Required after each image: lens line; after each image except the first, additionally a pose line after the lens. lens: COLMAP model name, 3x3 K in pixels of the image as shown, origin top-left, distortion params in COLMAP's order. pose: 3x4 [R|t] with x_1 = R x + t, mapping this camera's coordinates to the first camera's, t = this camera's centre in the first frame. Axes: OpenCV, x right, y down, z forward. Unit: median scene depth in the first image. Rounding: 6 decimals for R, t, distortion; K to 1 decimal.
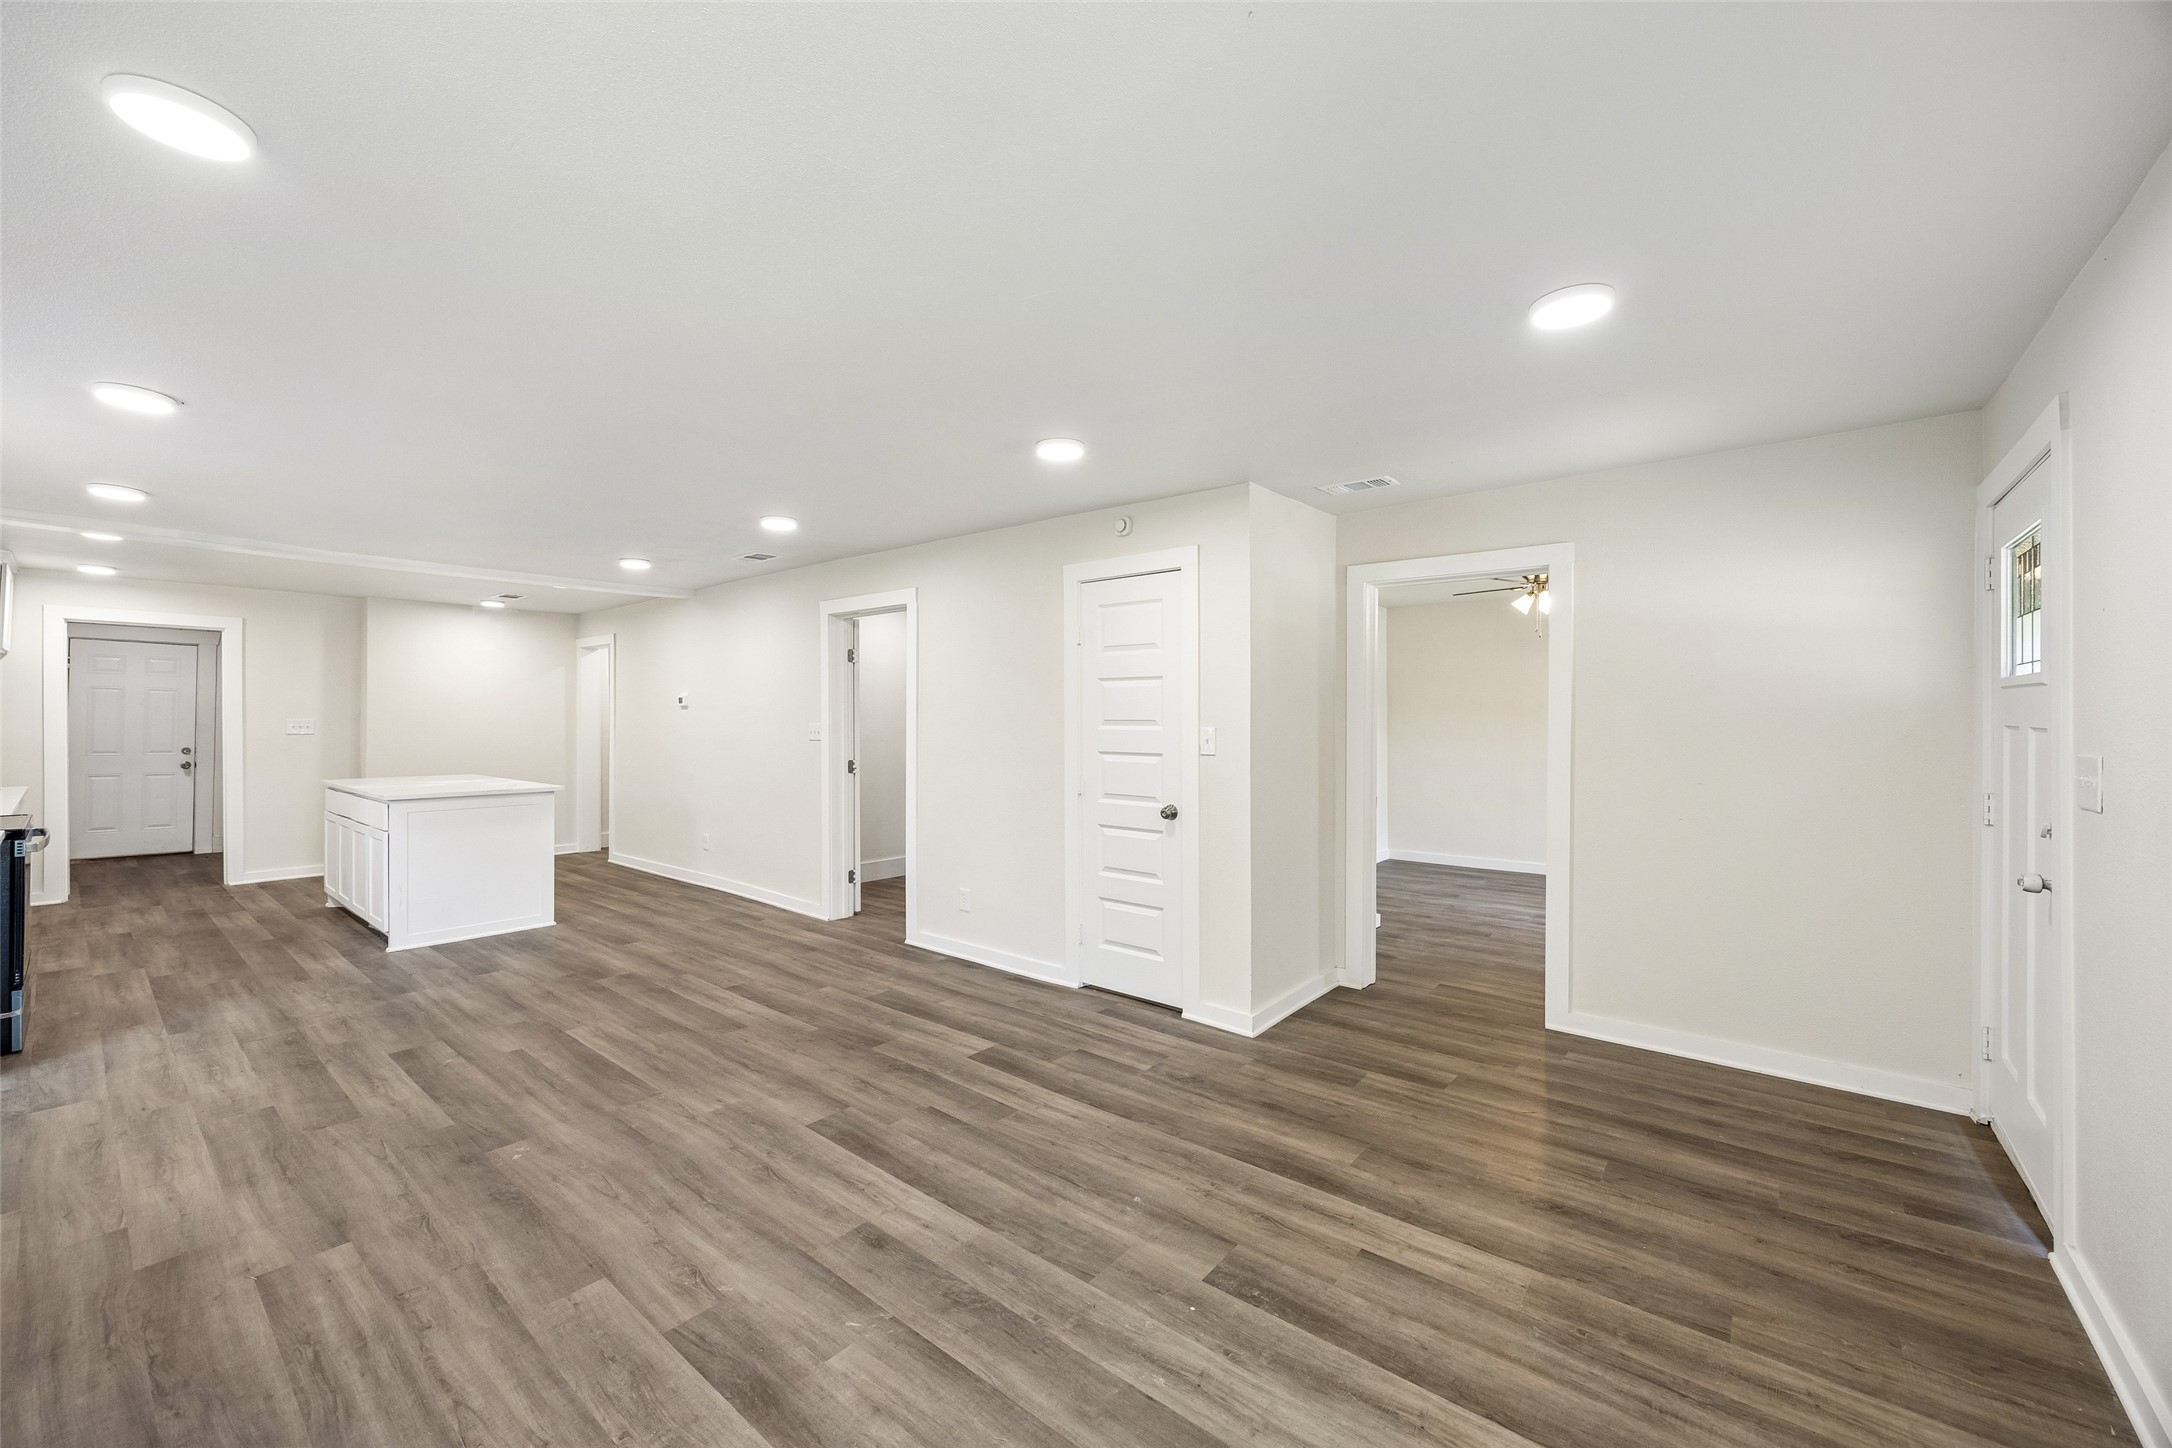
lens RADIAL K [[839.2, 0, 1093.9], [0, 839.2, 719.1], [0, 0, 1]] dist [-0.007543, 0.000383]
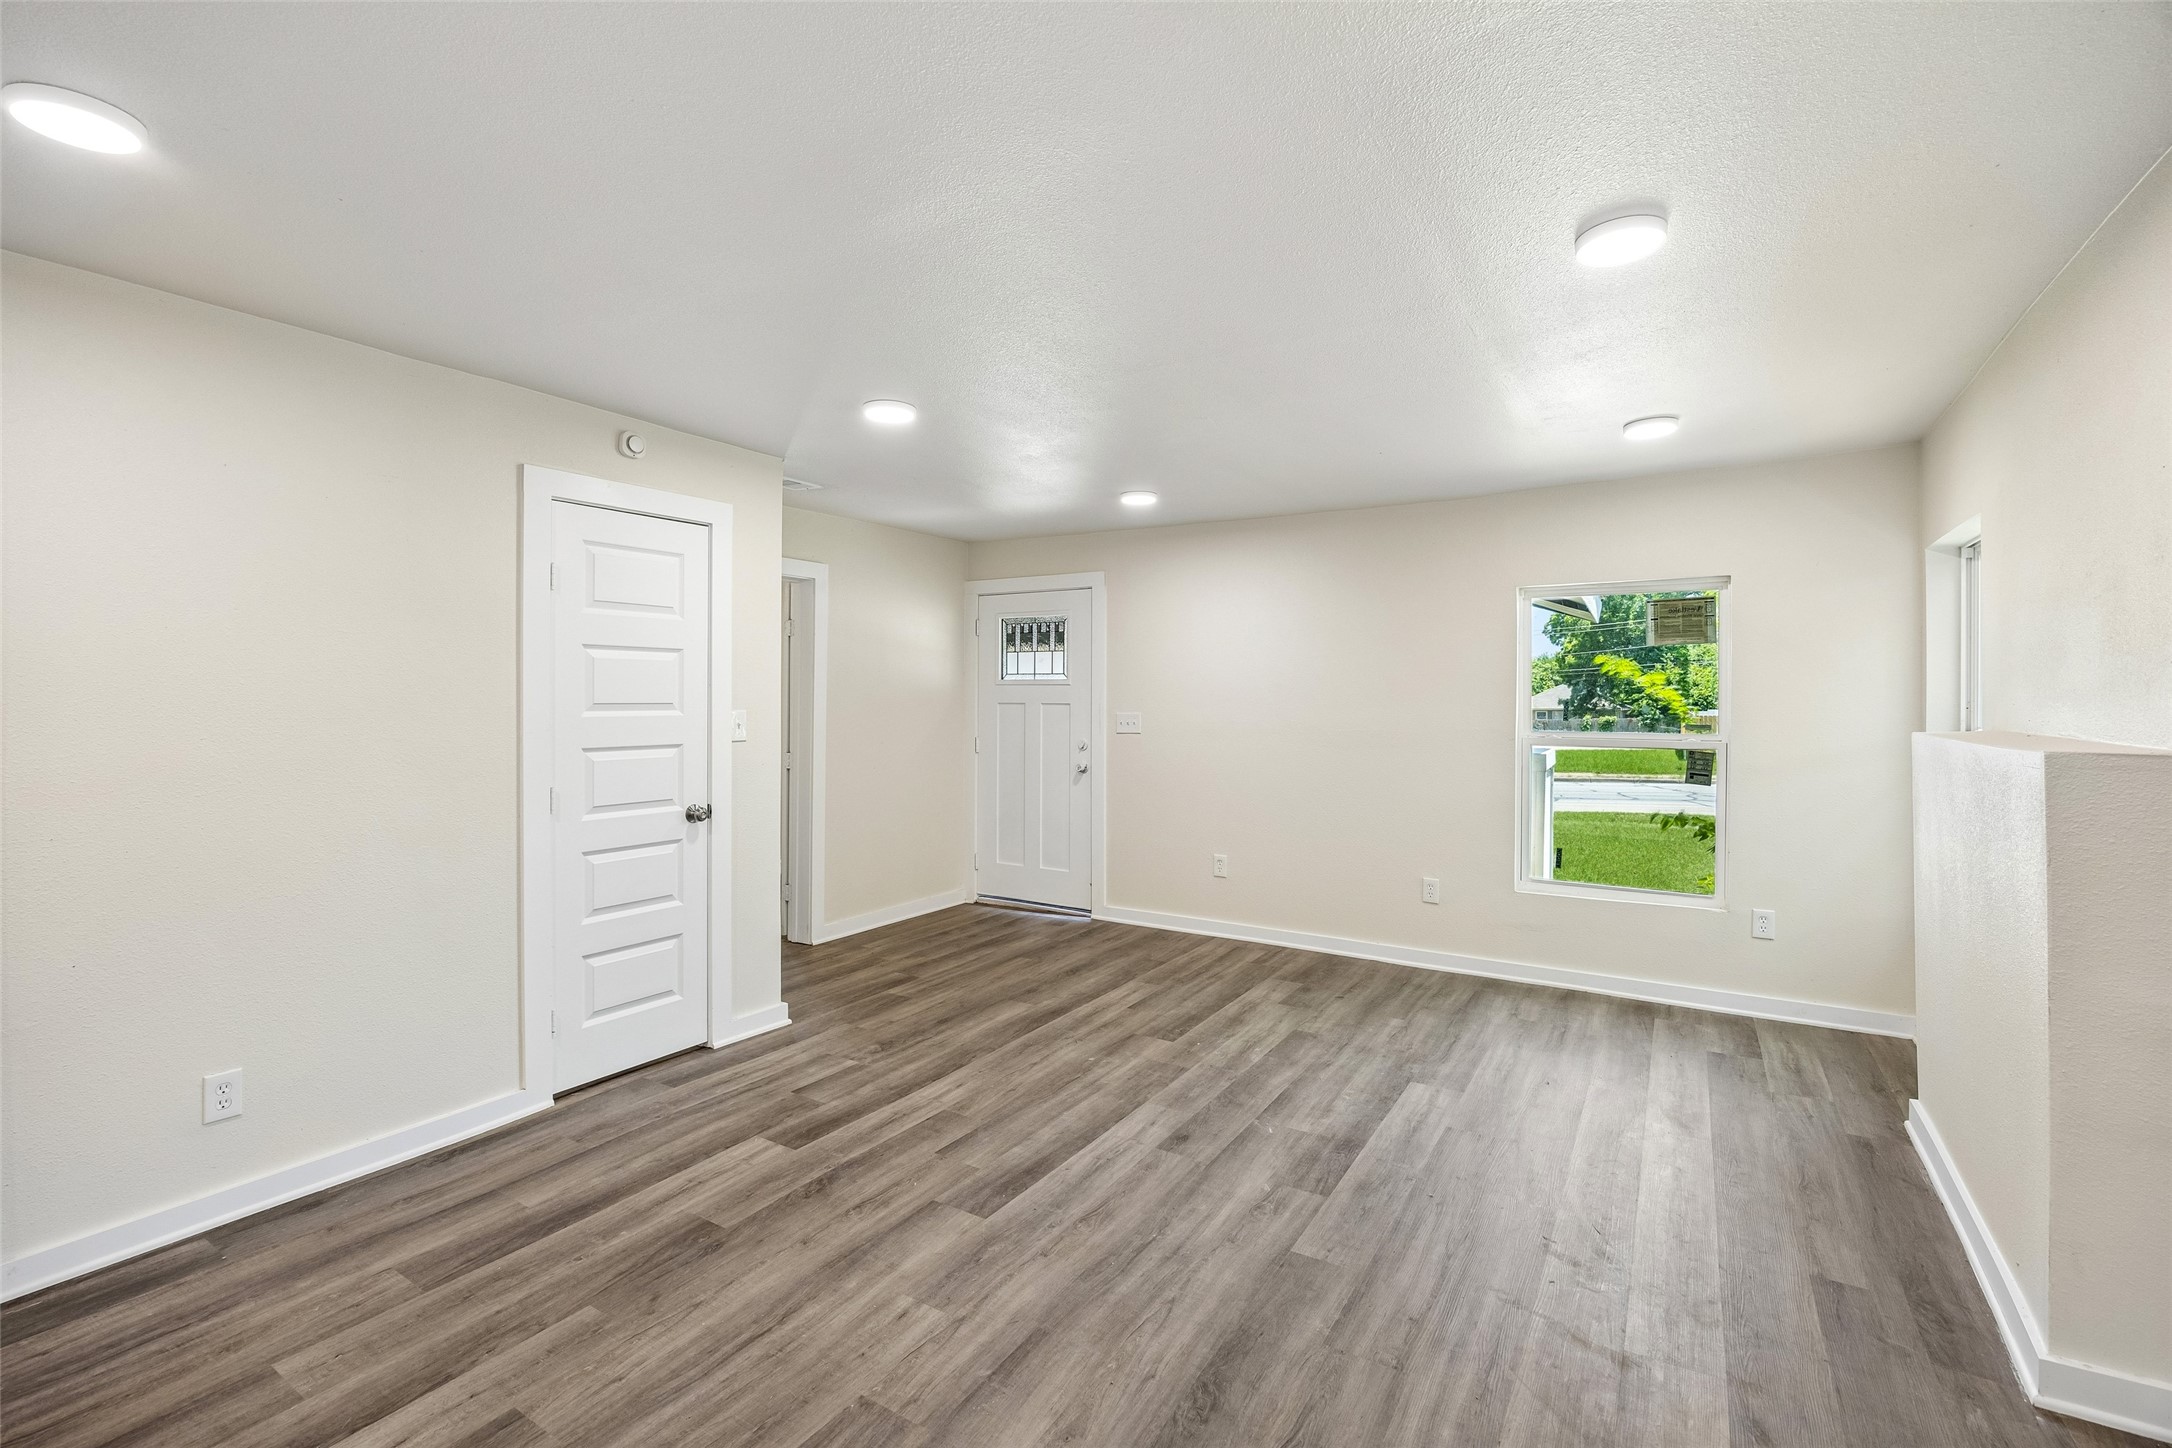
lens RADIAL K [[949.1, 0, 1091.8], [0, 949.1, 707.8], [0, 0, 1]] dist [-0.019837, 0.000869]
pose [[-0.117481, -0.012628, 0.992995, -1.246027], [0.003991, 0.999905, 0.013188, -0.007759], [-0.993067, 0.005512, -0.117420, 1.010769]]
